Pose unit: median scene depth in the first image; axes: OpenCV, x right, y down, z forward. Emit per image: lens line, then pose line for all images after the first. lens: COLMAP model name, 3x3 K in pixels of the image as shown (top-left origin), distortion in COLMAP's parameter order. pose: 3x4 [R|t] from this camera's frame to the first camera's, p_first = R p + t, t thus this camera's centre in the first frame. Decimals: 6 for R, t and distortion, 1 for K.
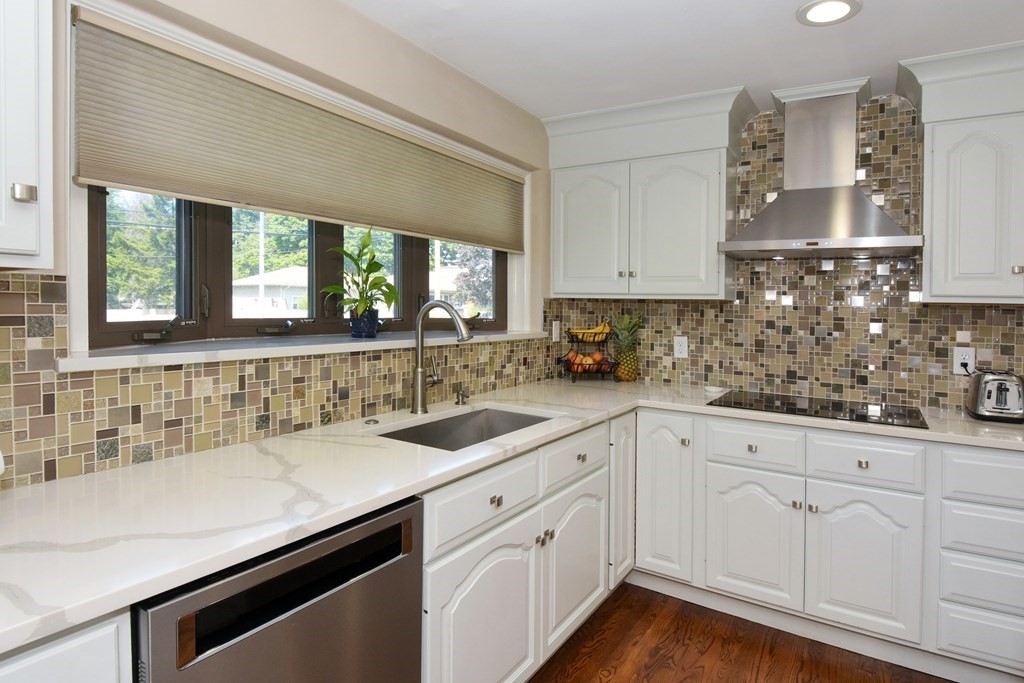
lens RADIAL K [[547.2, 0, 511.5], [0, 547.2, 342.6], [0, 0, 1]] dist [-0.010677, -0.000621]
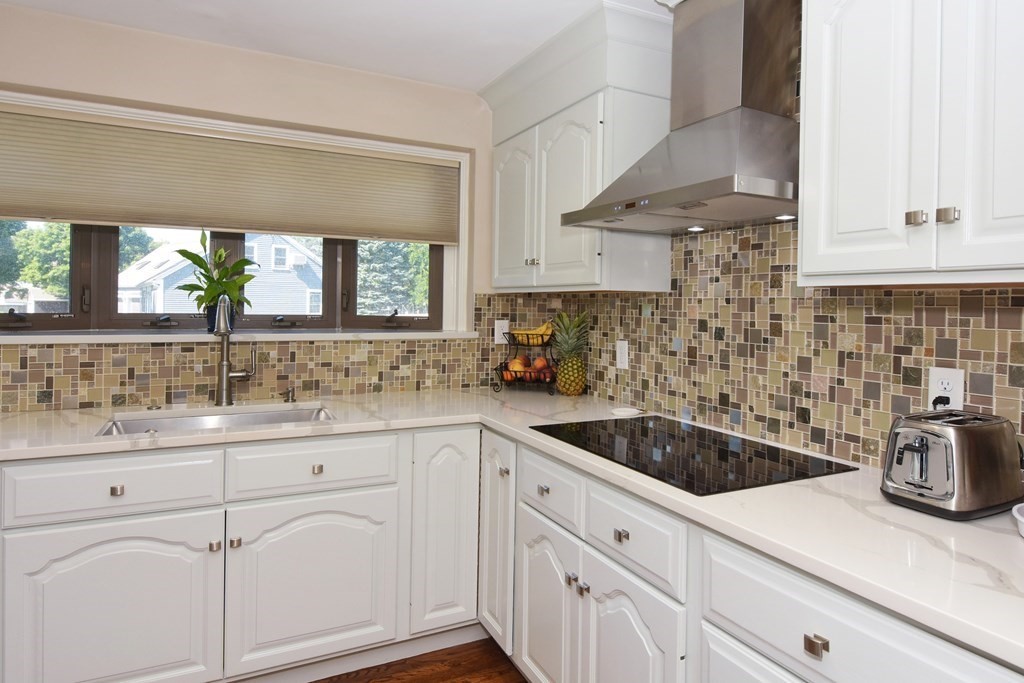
lens RADIAL K [[595.8, 0, 511.8], [0, 595.8, 332.9], [0, 0, 1]] dist [0.006826, -0.002328]
pose [[0.861100, 0.016382, -0.508172, 0.658872], [-0.030702, 0.999332, -0.019809, -0.000988], [0.507509, 0.032659, 0.861028, 0.227692]]
